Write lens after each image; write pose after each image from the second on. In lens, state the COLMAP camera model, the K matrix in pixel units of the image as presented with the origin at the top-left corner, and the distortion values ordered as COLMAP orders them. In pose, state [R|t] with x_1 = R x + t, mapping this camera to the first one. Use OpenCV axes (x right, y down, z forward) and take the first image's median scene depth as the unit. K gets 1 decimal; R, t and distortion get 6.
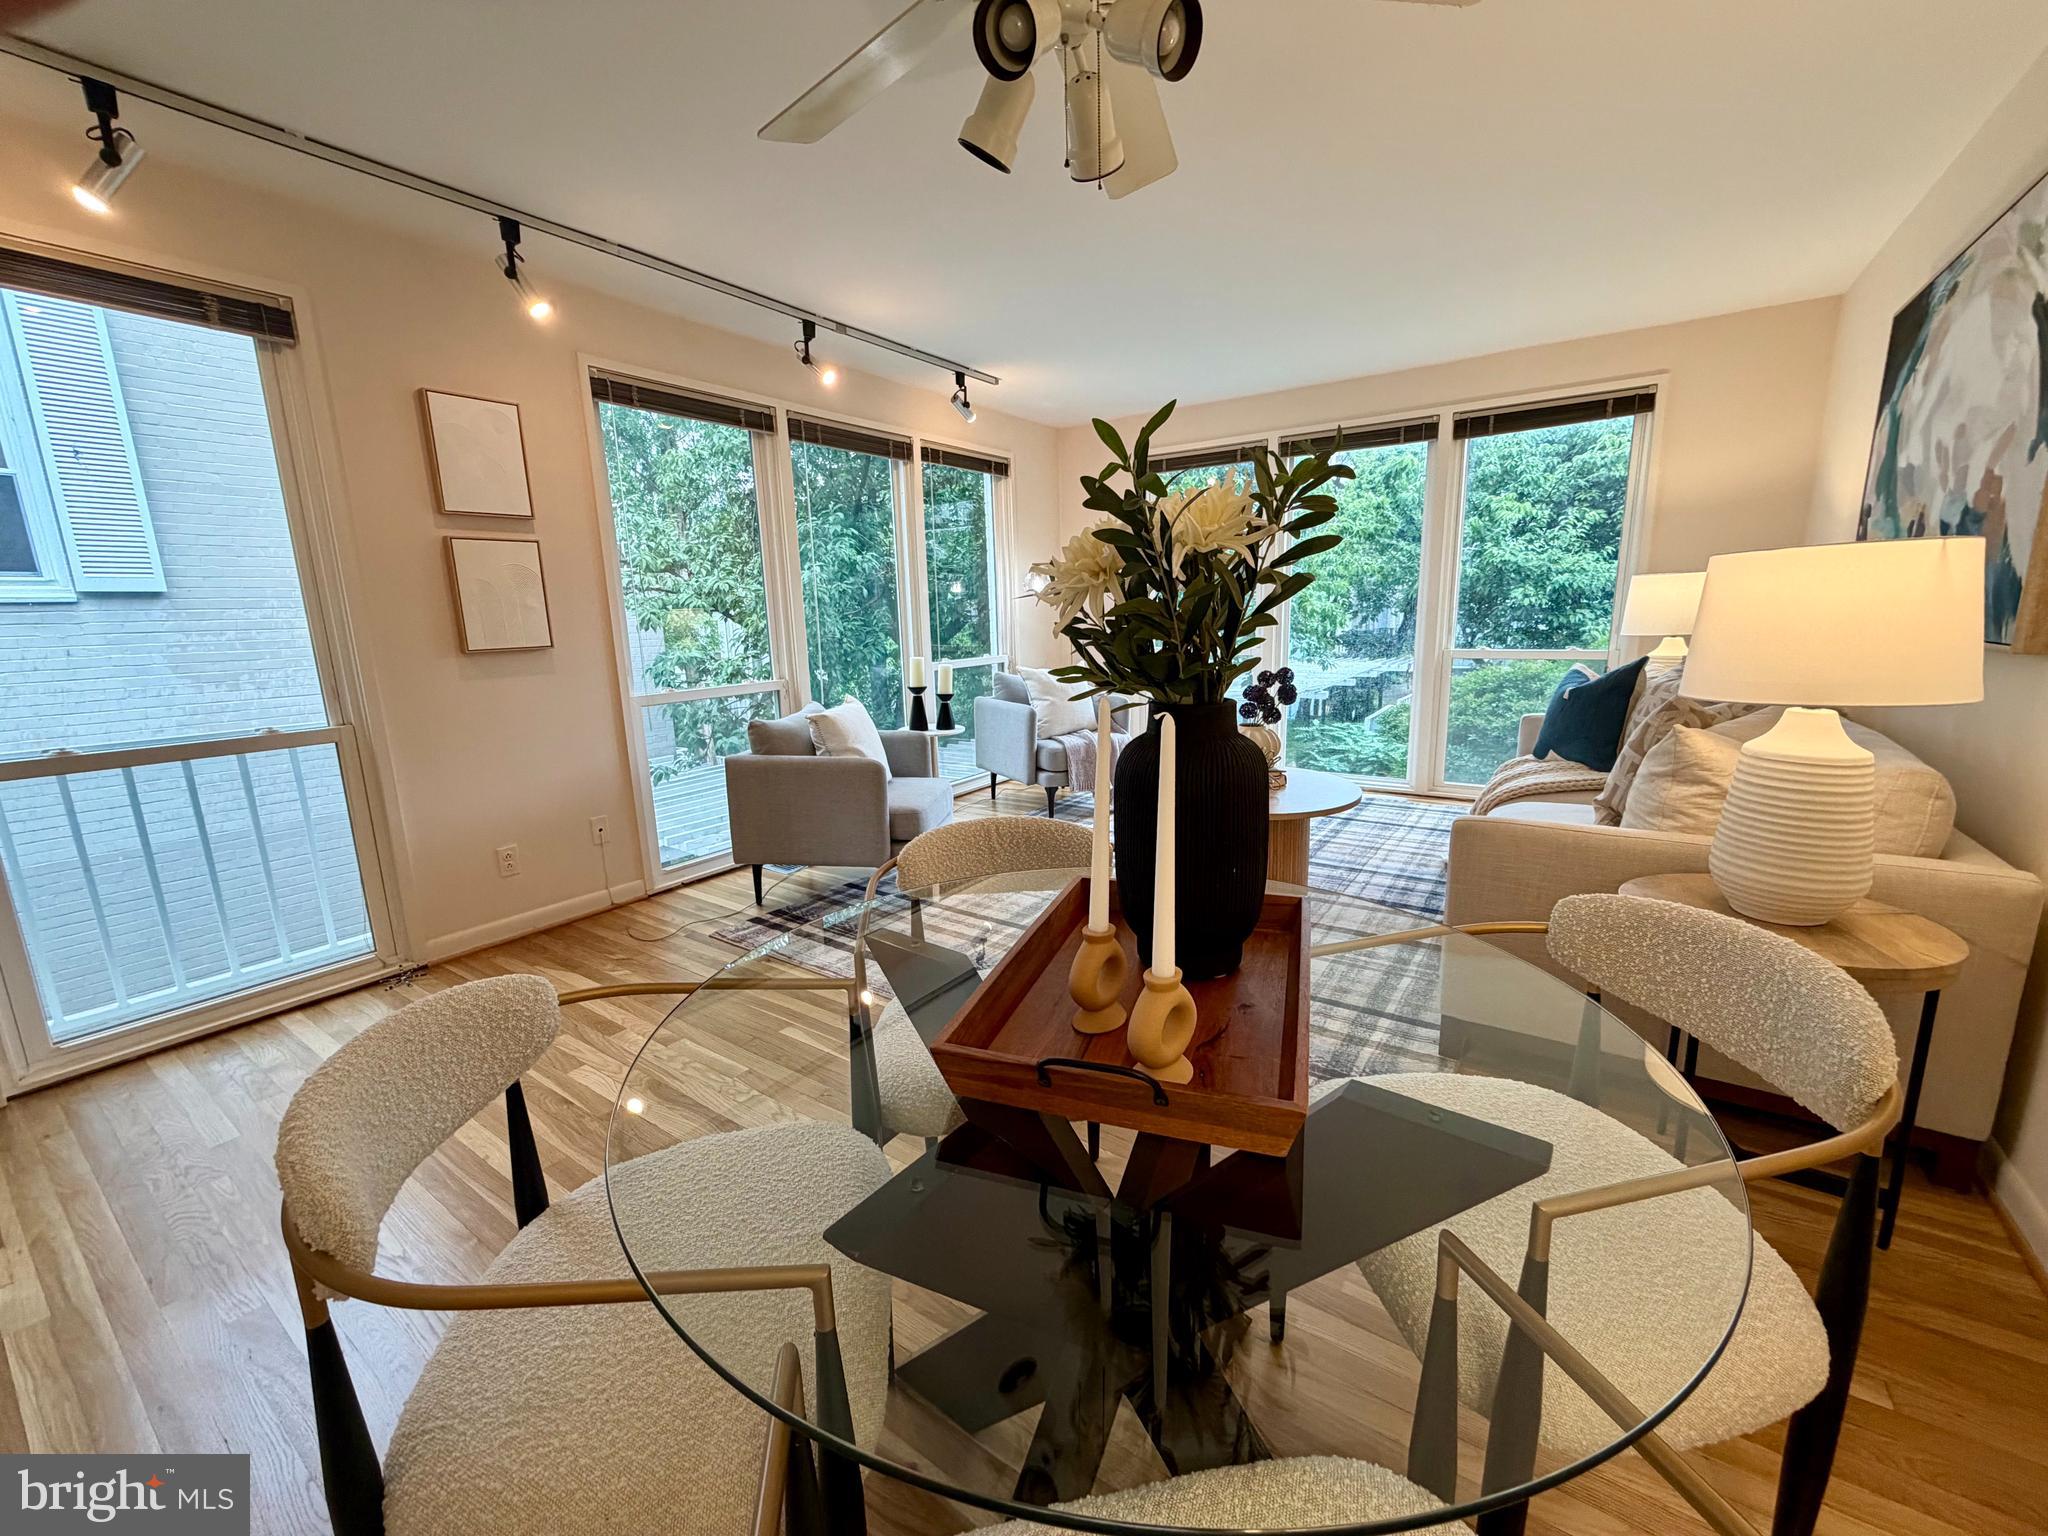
lens RADIAL K [[817.8, 0, 1018.6], [0, 817.8, 773.7], [0, 0, 1]] dist [-0.000643, 0.000296]
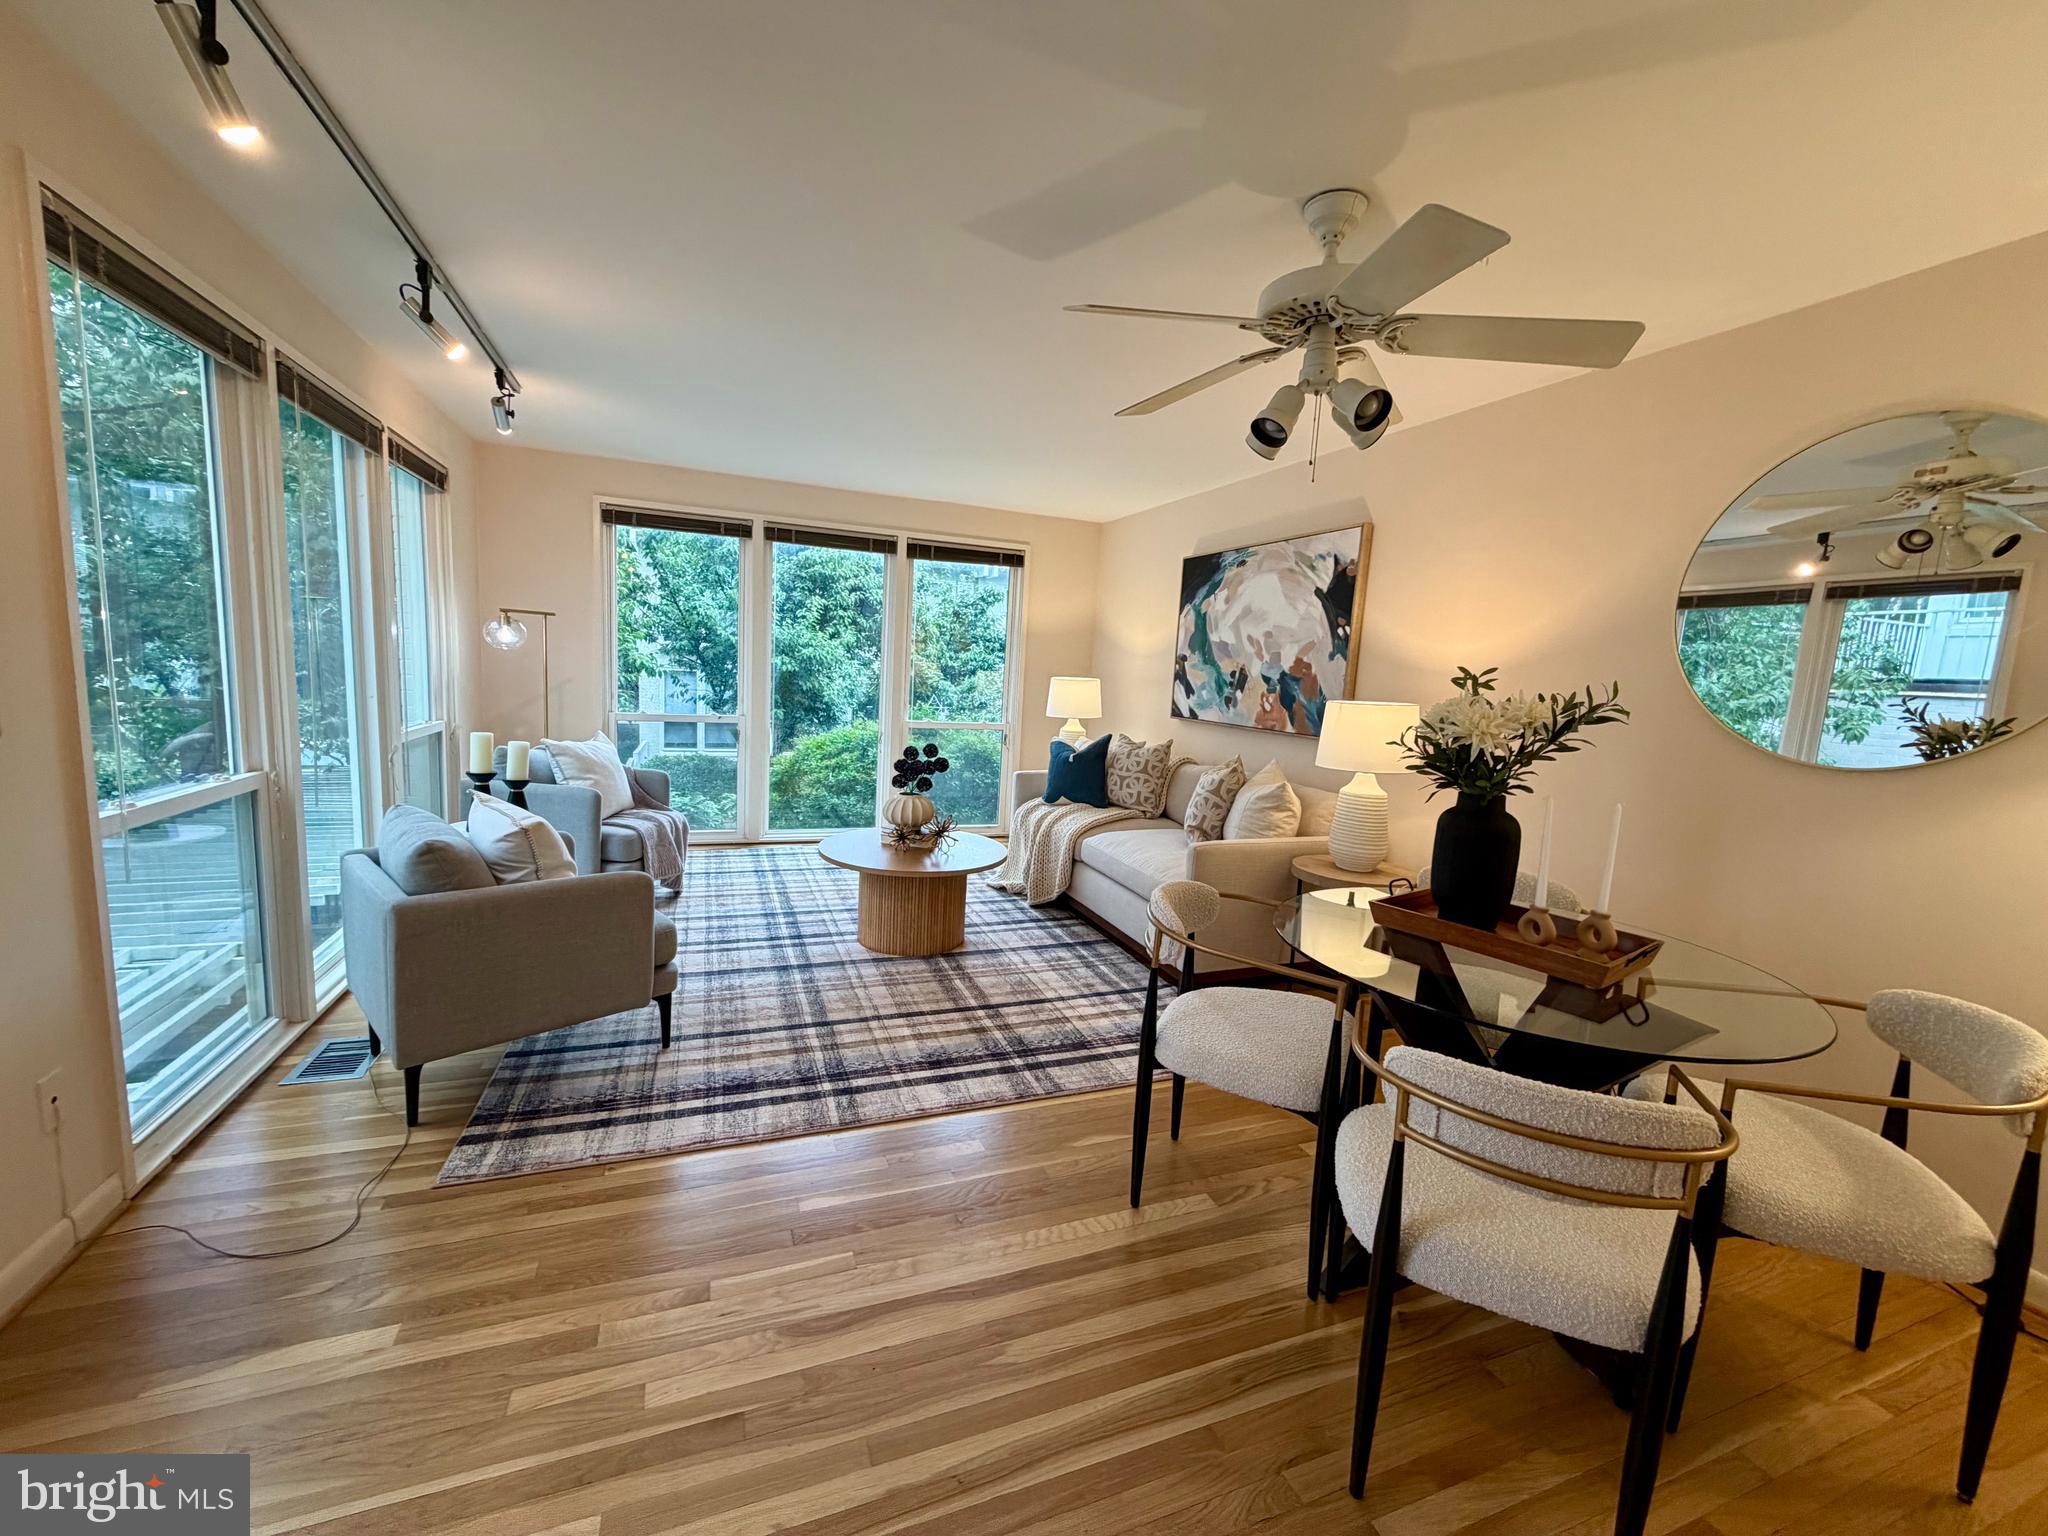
lens RADIAL K [[817.8, 0, 1018.6], [0, 817.8, 773.7], [0, 0, 1]] dist [-0.000643, 0.000296]
pose [[0.556170, -0.050415, 0.829538, -0.554134], [0.096849, 0.995289, -0.004444, -0.064830], [-0.825406, 0.082811, 0.558432, 0.217598]]
